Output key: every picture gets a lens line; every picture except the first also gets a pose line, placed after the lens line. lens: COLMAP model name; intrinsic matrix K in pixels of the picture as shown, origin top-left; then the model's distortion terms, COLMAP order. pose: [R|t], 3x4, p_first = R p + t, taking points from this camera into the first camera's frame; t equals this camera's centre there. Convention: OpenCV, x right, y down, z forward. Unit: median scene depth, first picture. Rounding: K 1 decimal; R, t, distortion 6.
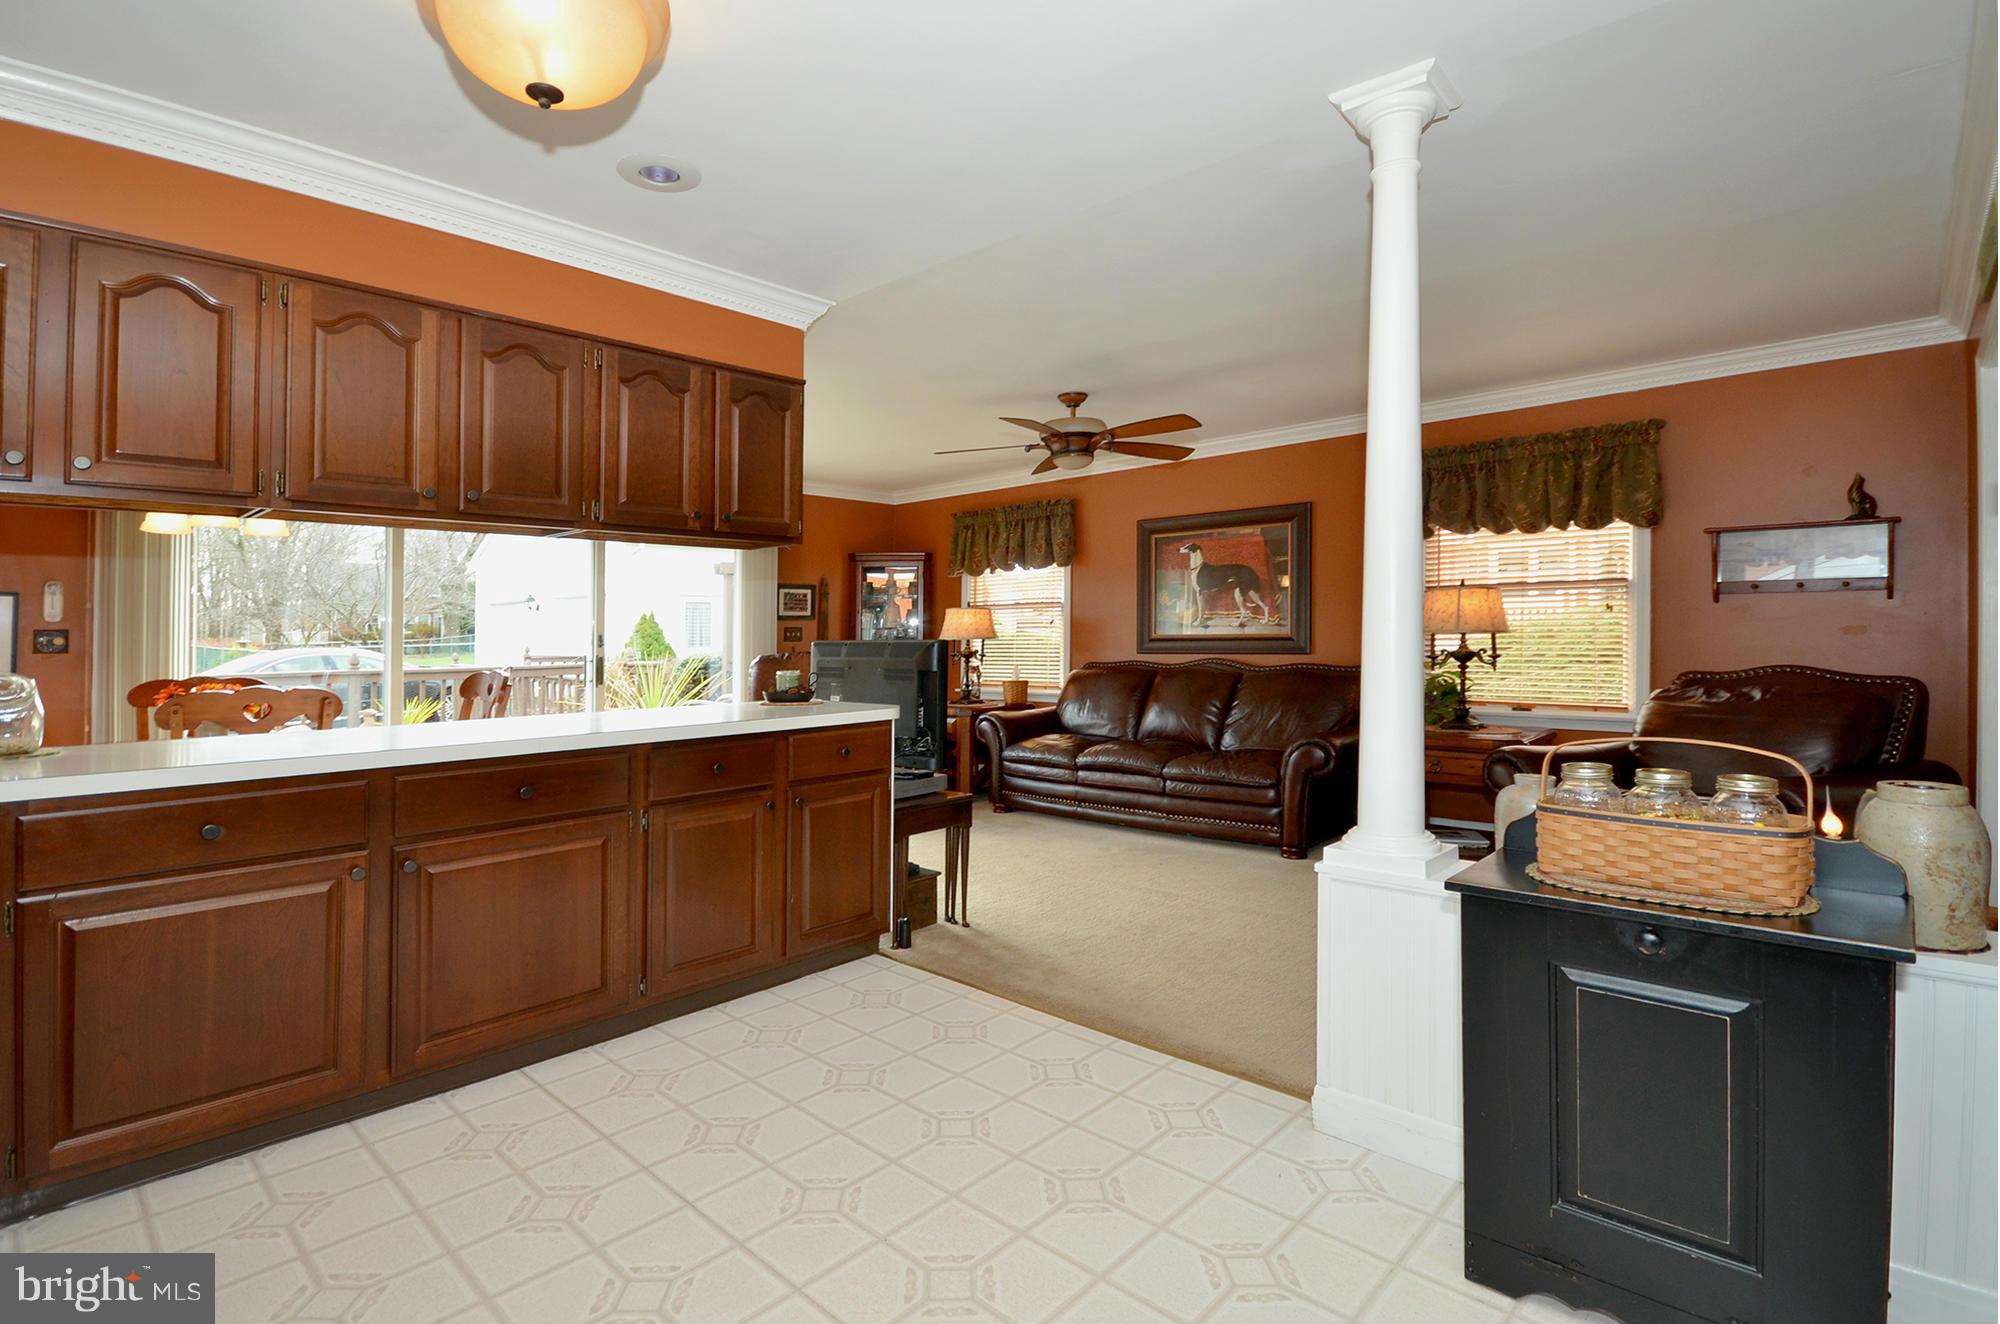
lens RADIAL K [[946.3, 0, 994.2], [0, 946.3, 640.5], [0, 0, 1]] dist [-0.000279, -0.000044]
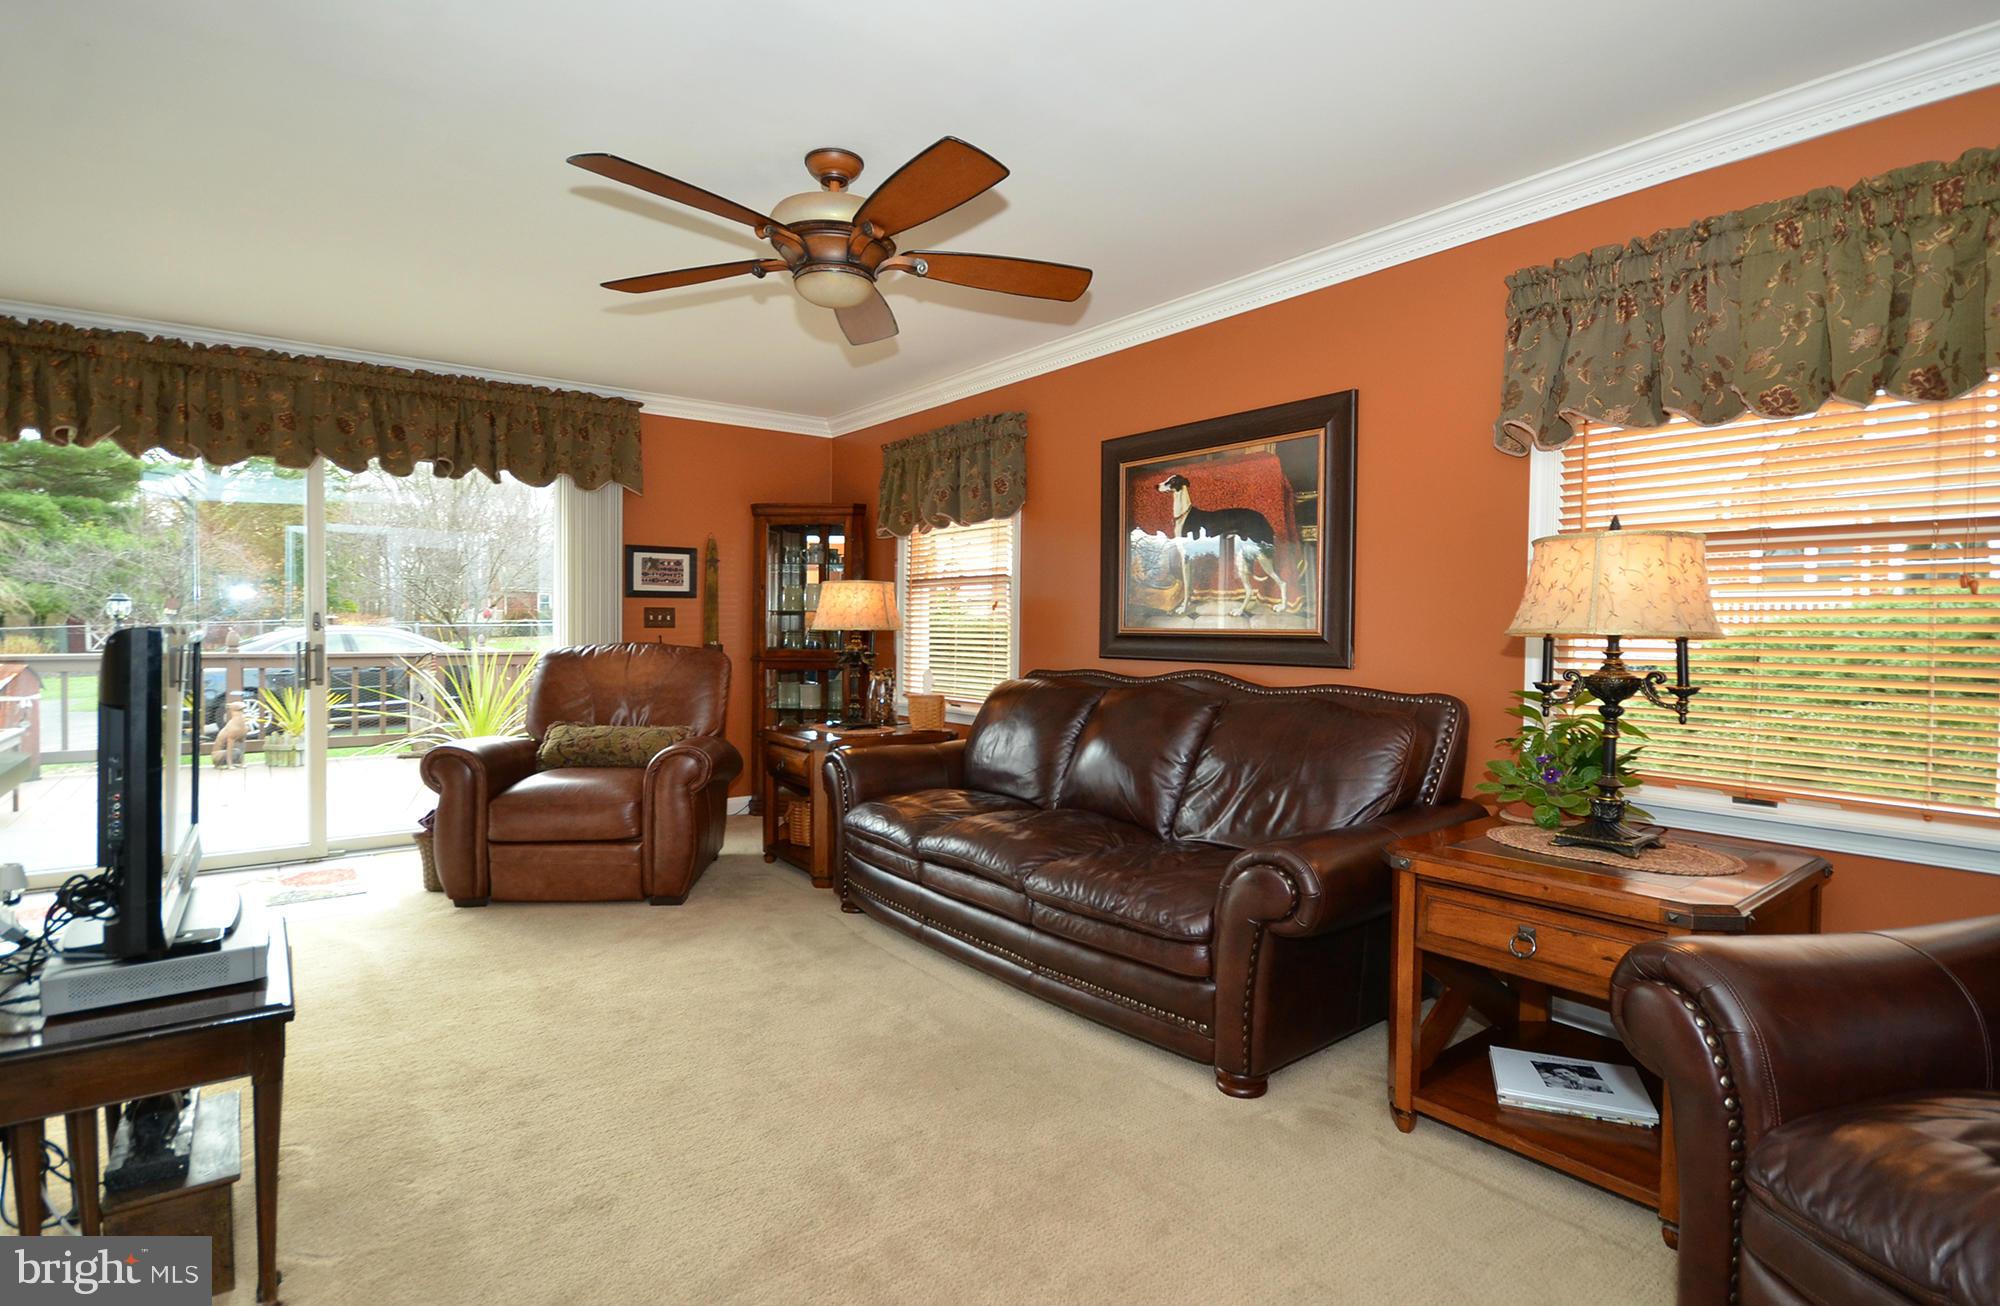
lens RADIAL K [[990.2, 0, 1062.9], [0, 990.2, 647.1], [0, 0, 1]] dist [0.002046, -0.015567]
pose [[0.991020, 0.022206, -0.131856, 0.223513], [-0.020104, 0.999649, 0.017251, -0.004135], [0.132192, -0.014445, 0.991119, 0.374943]]
